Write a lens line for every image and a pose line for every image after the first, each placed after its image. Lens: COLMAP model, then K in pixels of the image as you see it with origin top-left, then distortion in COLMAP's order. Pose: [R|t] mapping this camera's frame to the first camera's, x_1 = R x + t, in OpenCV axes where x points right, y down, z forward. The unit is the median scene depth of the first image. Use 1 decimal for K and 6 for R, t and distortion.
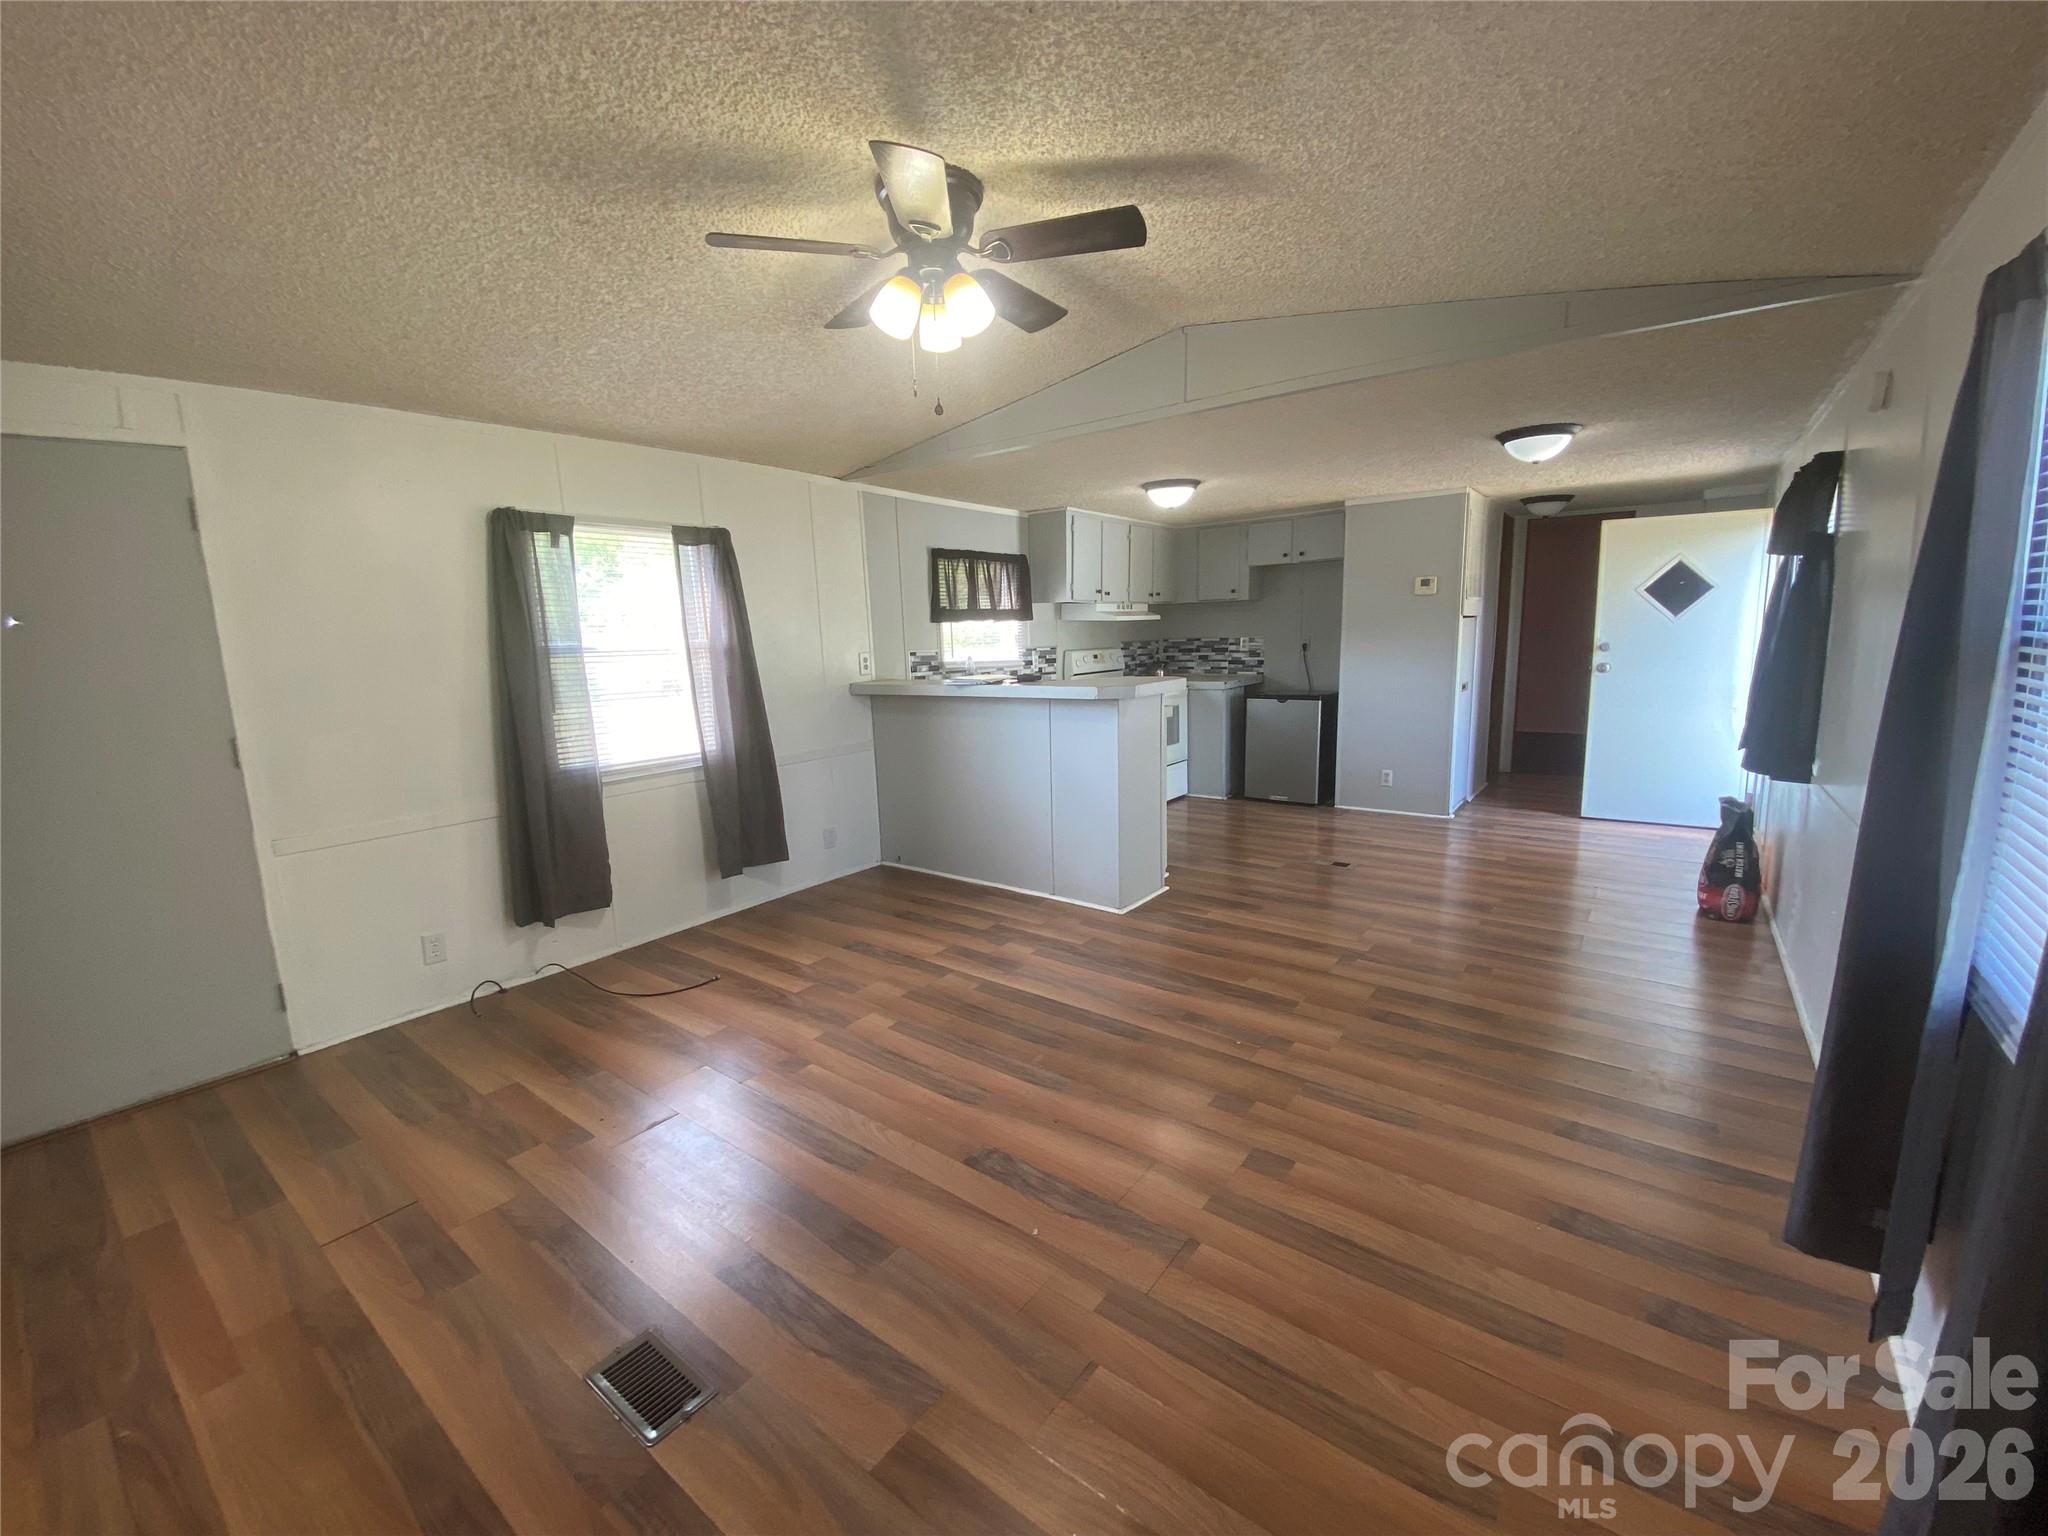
lens RADIAL K [[837.9, 0, 1031.6], [0, 837.9, 773.2], [0, 0, 1]] dist [0.000398, -0.000787]
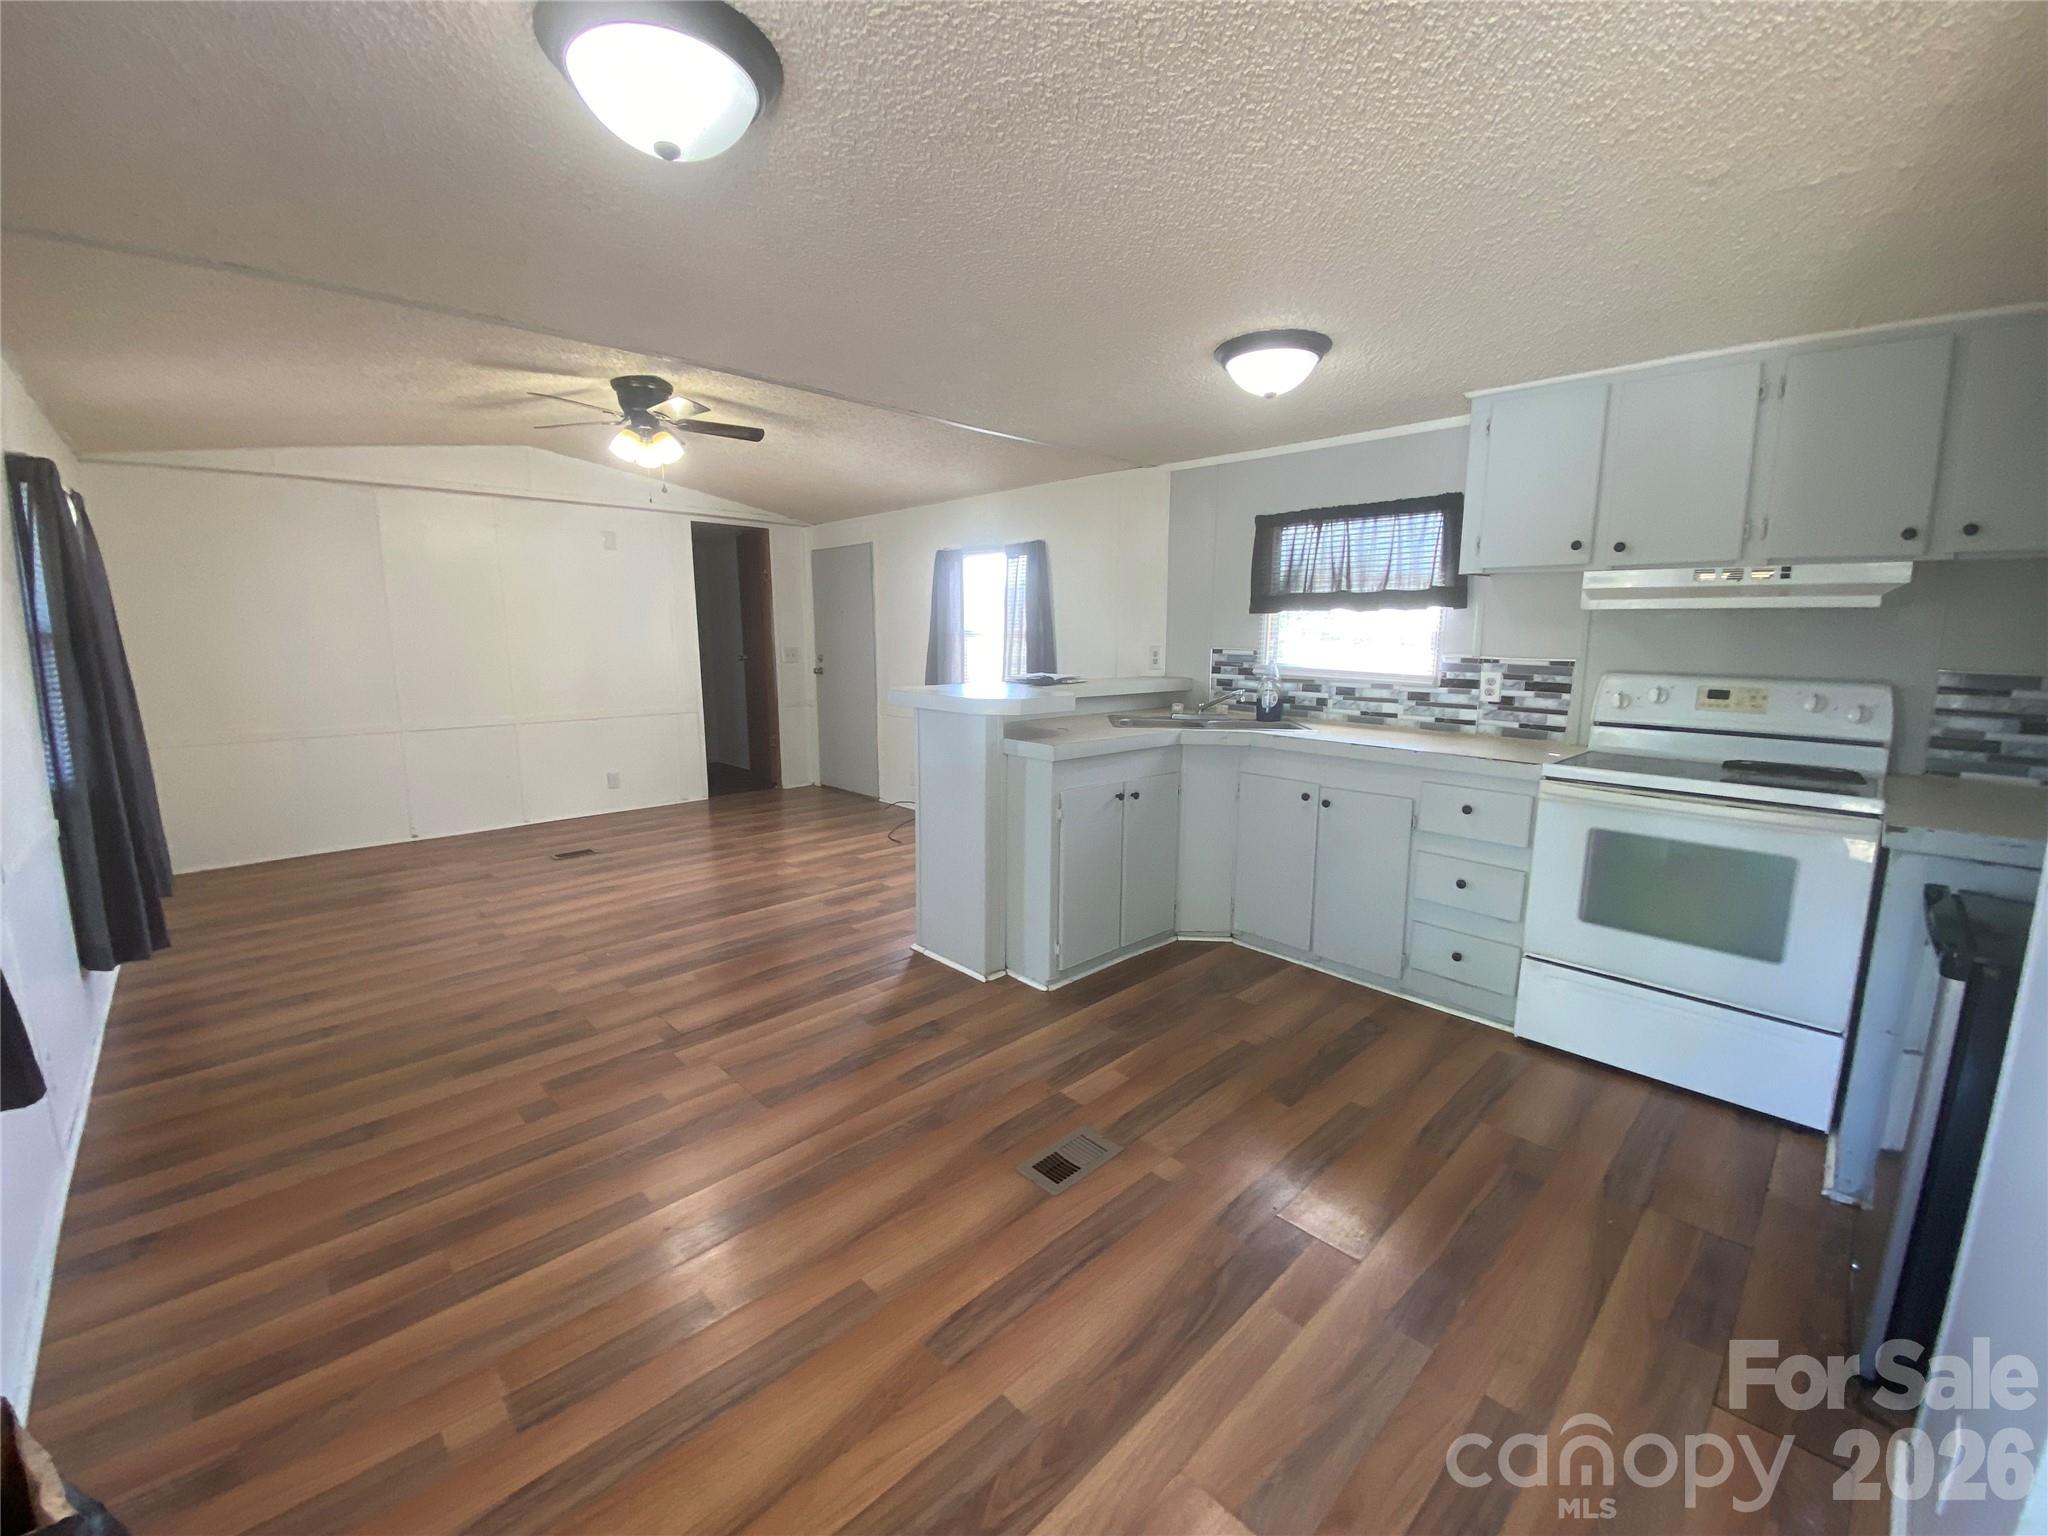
lens RADIAL K [[837.9, 0, 1030.9], [0, 837.9, 771.1], [0, 0, 1]] dist [0.000398, -0.000787]
pose [[-0.159618, 0.196205, -0.967484, 0.753704], [-0.163011, 0.961357, 0.221856, -0.189840], [0.973627, 0.193123, -0.121467, 0.983163]]
